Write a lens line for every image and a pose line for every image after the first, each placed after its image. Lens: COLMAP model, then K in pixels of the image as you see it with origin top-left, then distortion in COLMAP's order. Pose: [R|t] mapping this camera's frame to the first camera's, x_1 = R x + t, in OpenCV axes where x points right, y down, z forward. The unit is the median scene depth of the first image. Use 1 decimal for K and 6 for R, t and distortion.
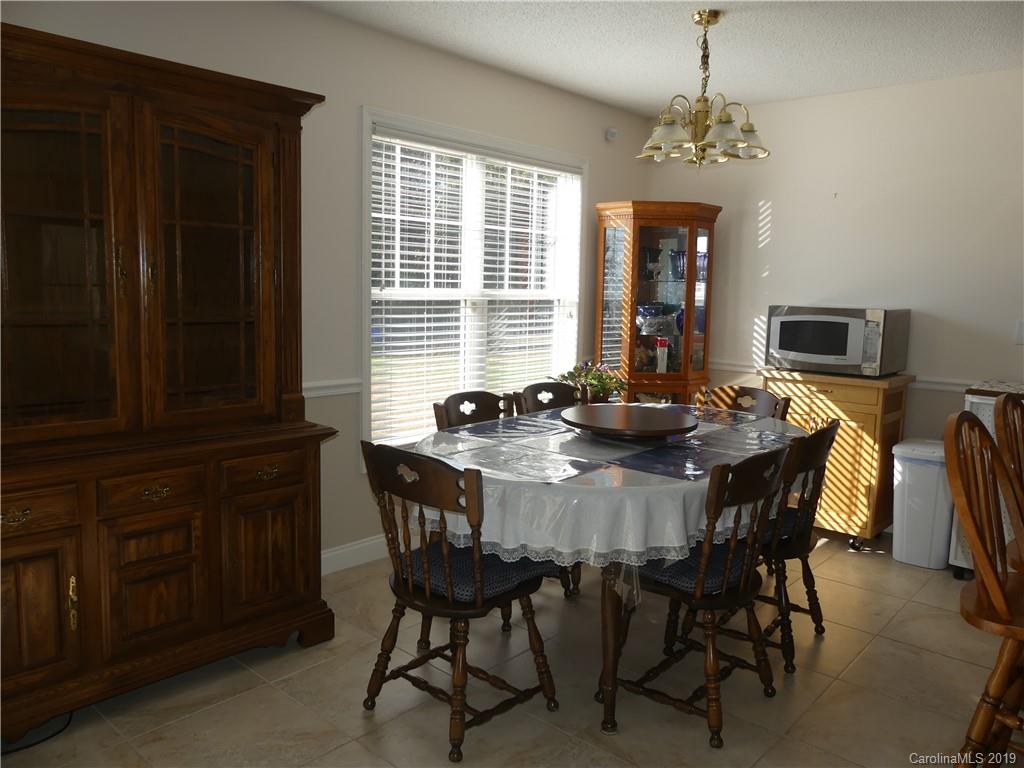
lens RADIAL K [[772.6, 0, 512.0], [0, 772.6, 384.0], [0, 0, 1]] dist [-0.009323, -0.000195]
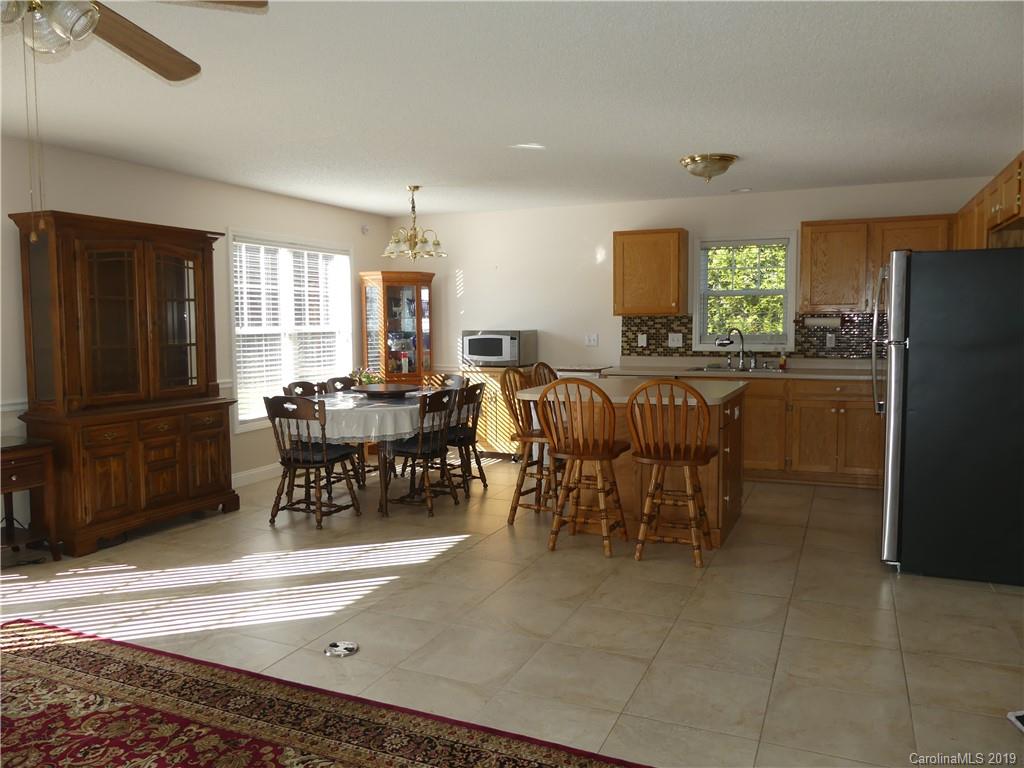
lens RADIAL K [[761.2, 0, 516.3], [0, 761.2, 381.8], [0, 0, 1]] dist [-0.046571, 0.042432]
pose [[0.948446, -0.052694, 0.312526, -0.109295], [0.066092, 0.997287, -0.032426, 0.087666], [-0.309970, 0.051410, 0.949355, -0.747886]]
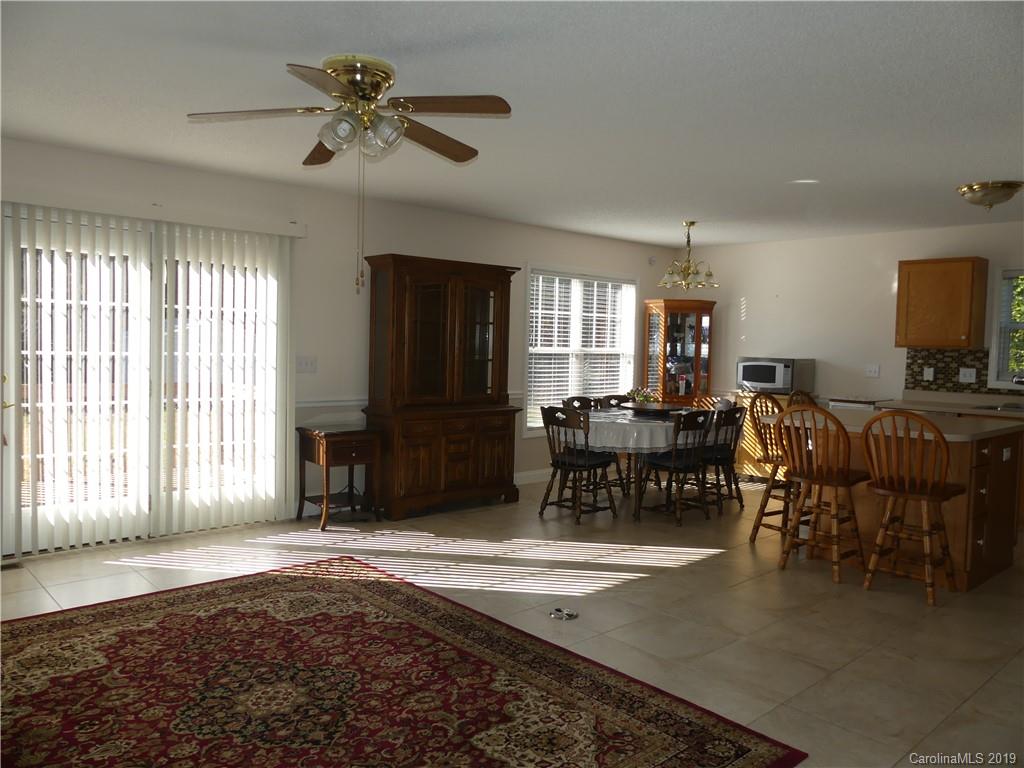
lens RADIAL K [[761.2, 0, 516.3], [0, 761.2, 381.8], [0, 0, 1]] dist [-0.046571, 0.042432]
pose [[0.995545, 0.006144, -0.094089, -0.022427], [-0.013119, 0.997195, -0.073690, 0.106047], [0.093372, 0.074596, 0.992833, -0.909453]]
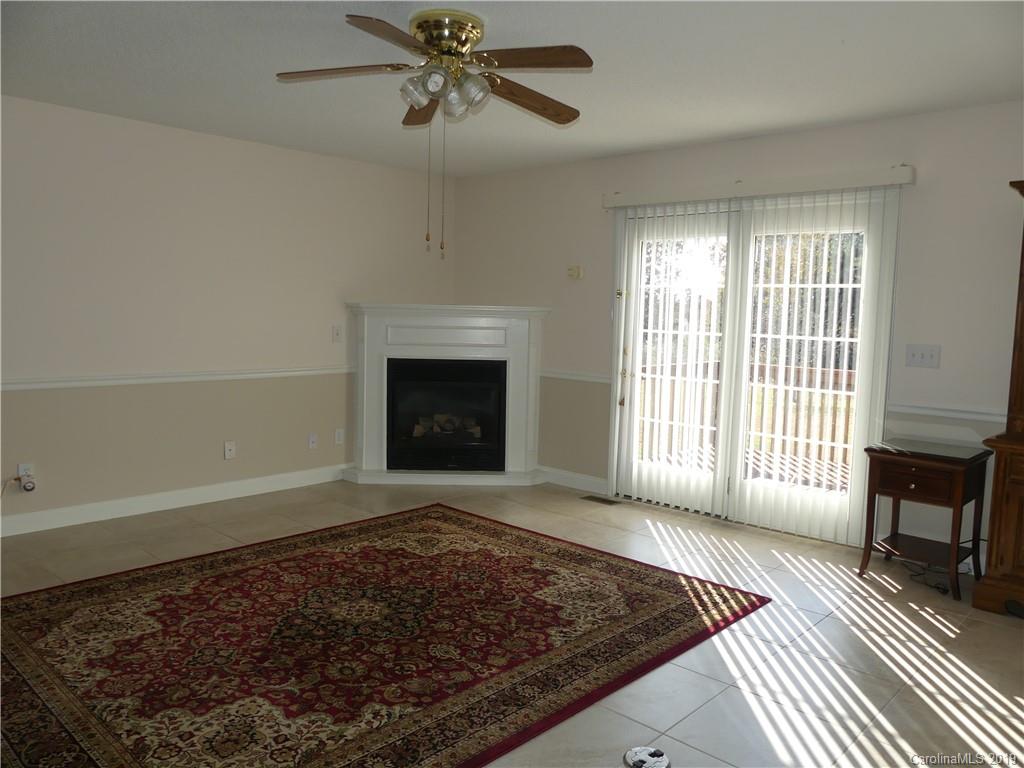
lens RADIAL K [[761.2, 0, 516.3], [0, 761.2, 381.8], [0, 0, 1]] dist [-0.046571, 0.042432]
pose [[-0.020785, 0.065268, -0.997651, 0.498339], [-0.148527, 0.986593, 0.067639, 0.021244], [0.988690, 0.149584, -0.010812, -0.068414]]
